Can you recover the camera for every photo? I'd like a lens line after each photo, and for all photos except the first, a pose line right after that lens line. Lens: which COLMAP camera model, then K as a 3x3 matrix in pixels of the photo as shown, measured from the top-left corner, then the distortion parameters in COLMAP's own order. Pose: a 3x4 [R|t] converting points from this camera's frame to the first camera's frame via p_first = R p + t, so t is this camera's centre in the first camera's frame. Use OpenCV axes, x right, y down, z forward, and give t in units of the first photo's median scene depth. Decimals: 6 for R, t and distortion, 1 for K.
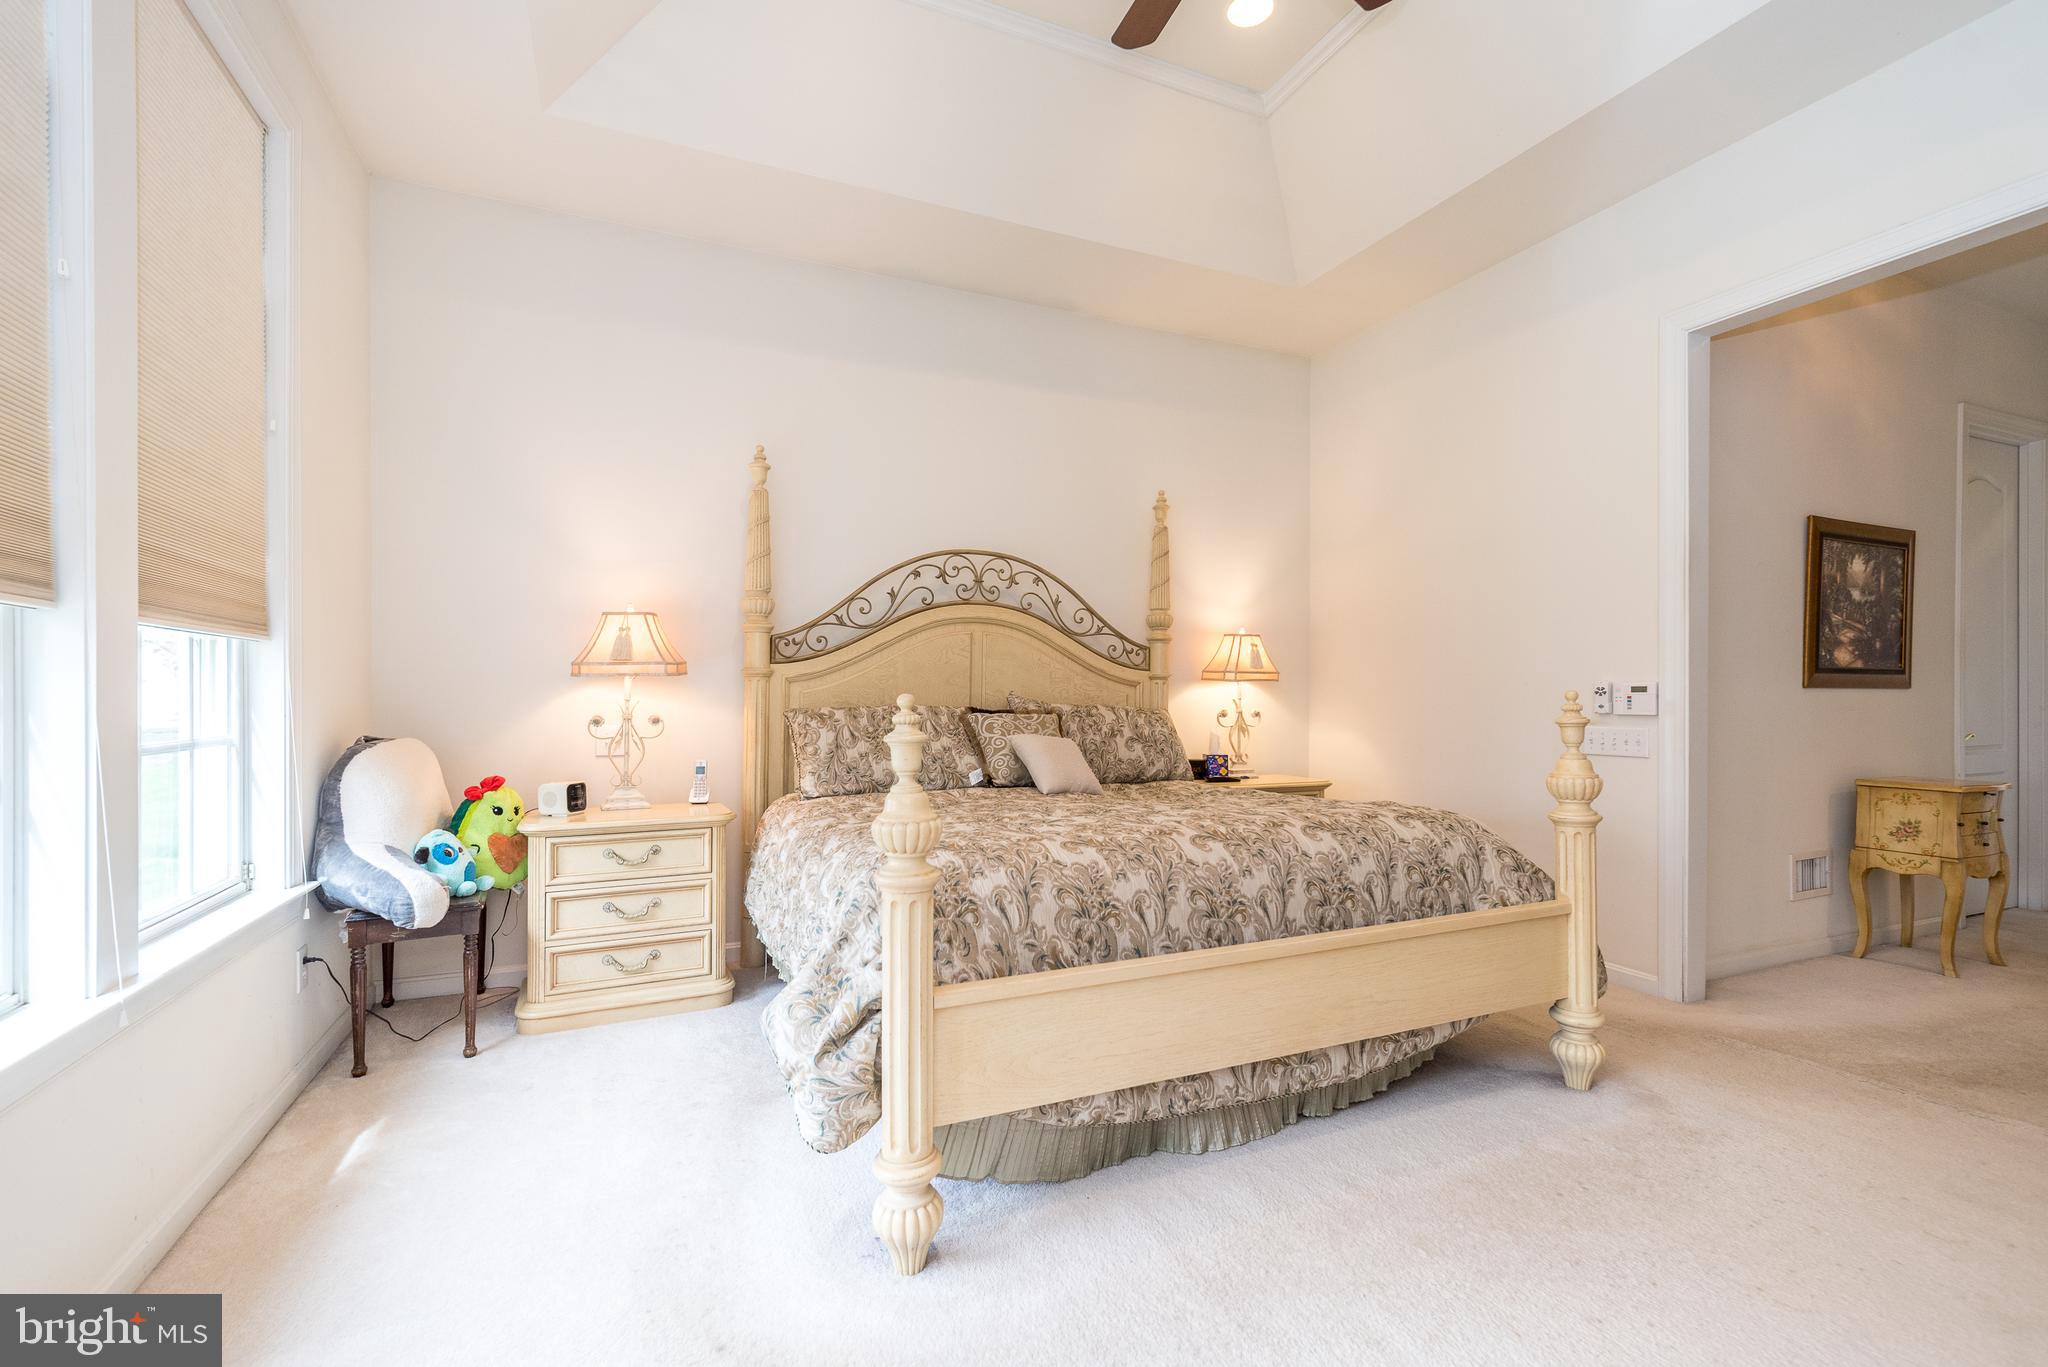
lens RADIAL K [[891.3, 0, 1025.8], [0, 891.3, 677.5], [0, 0, 1]] dist [0.004407, 0.000746]
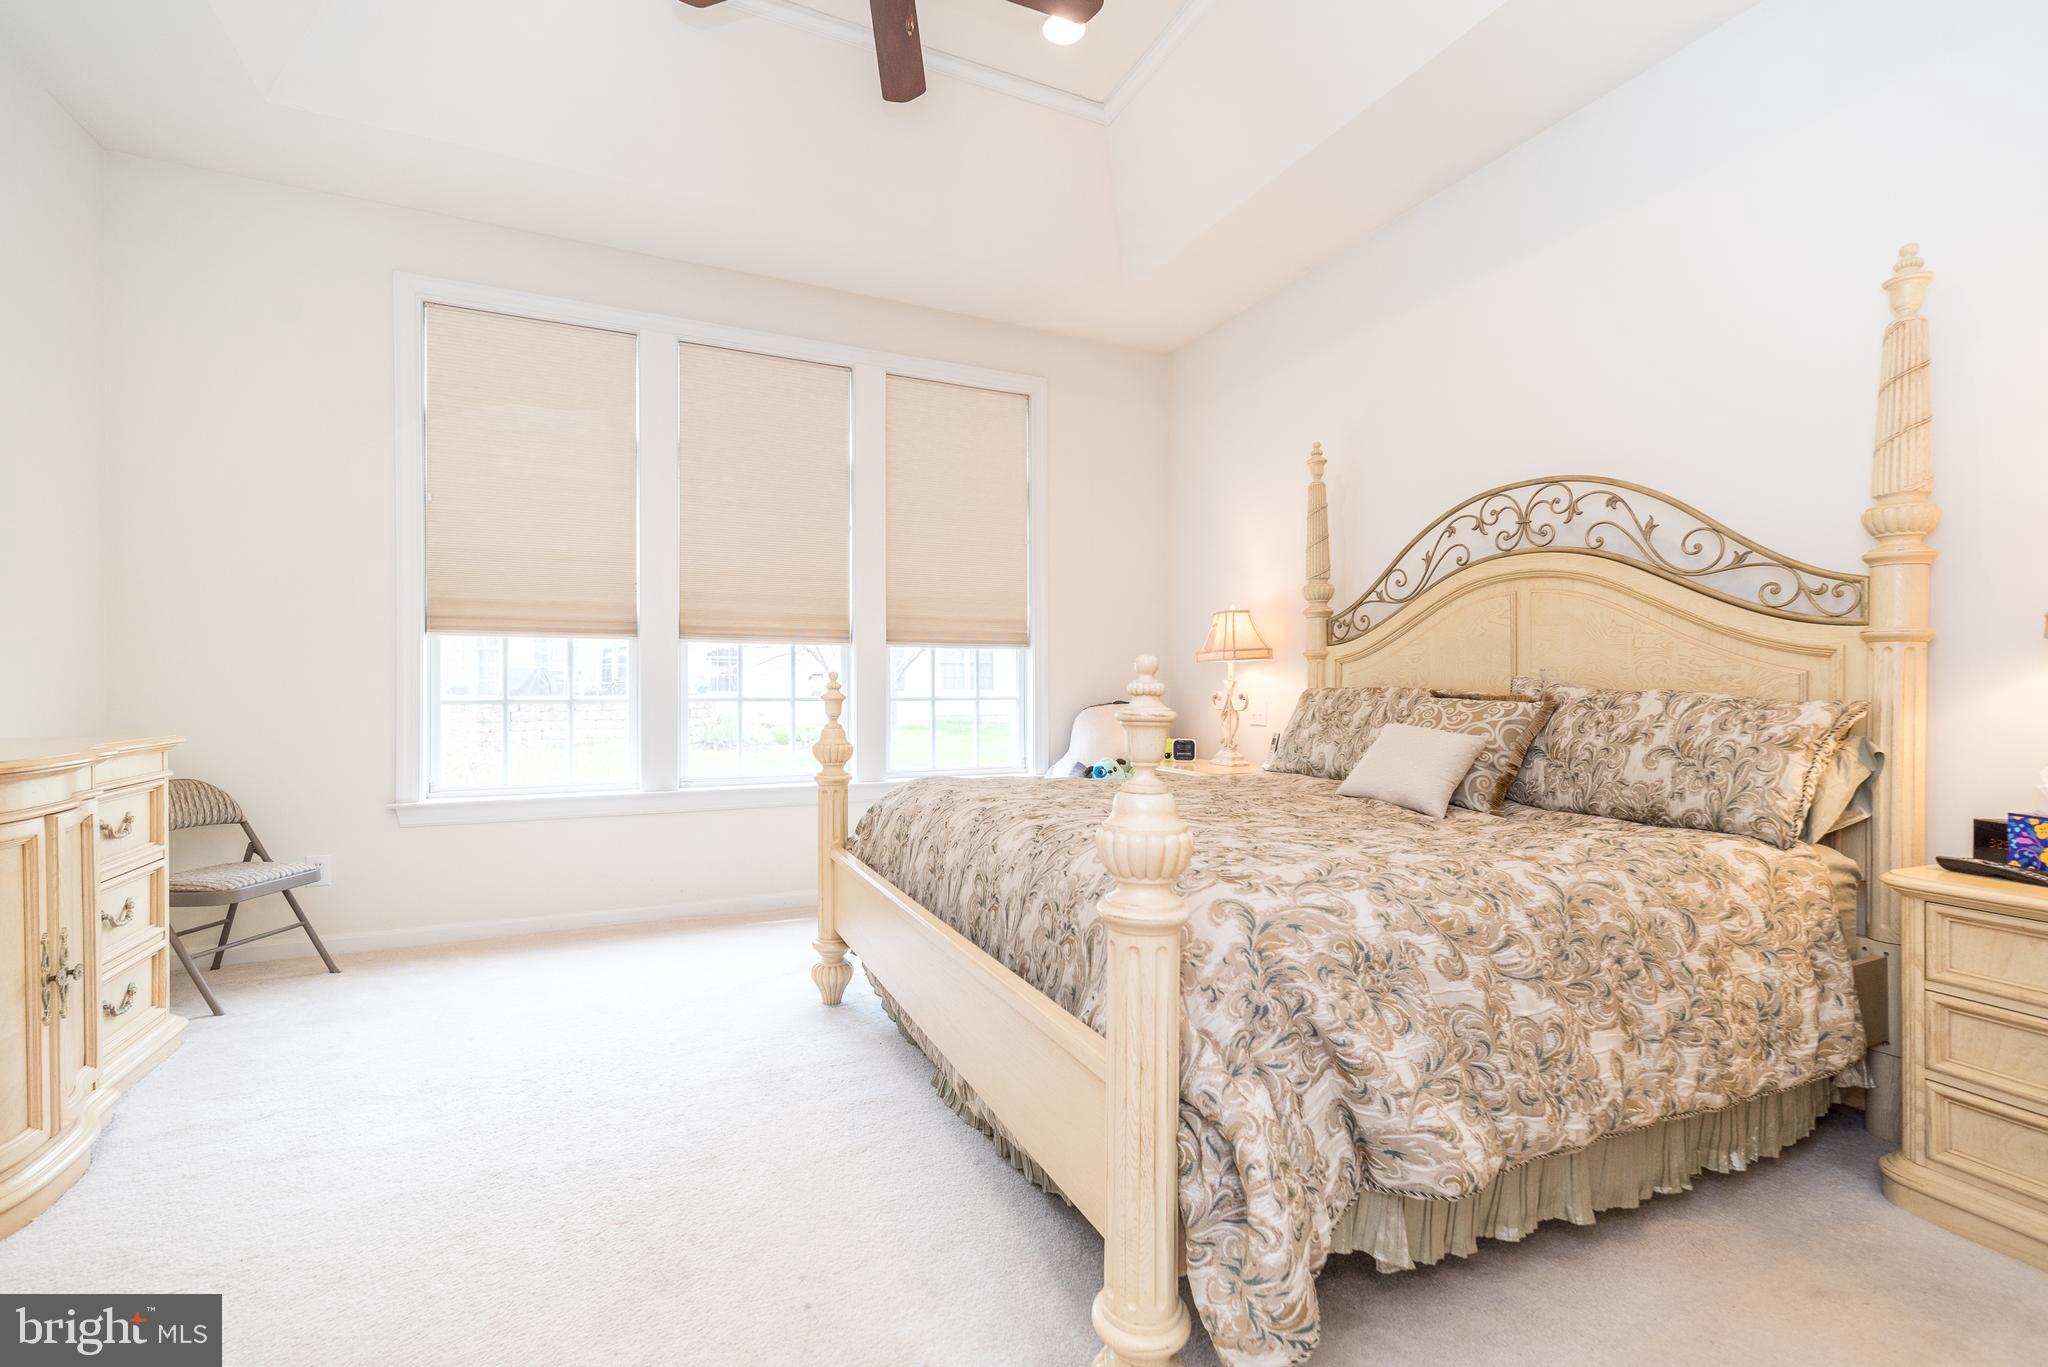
lens RADIAL K [[891.3, 0, 1025.8], [0, 891.3, 677.5], [0, 0, 1]] dist [0.004407, 0.000746]
pose [[0.004731, -0.002036, -0.999987, 0.692055], [0.016460, 0.999863, -0.001957, 0.016223], [0.999853, -0.016450, 0.004764, 0.577012]]
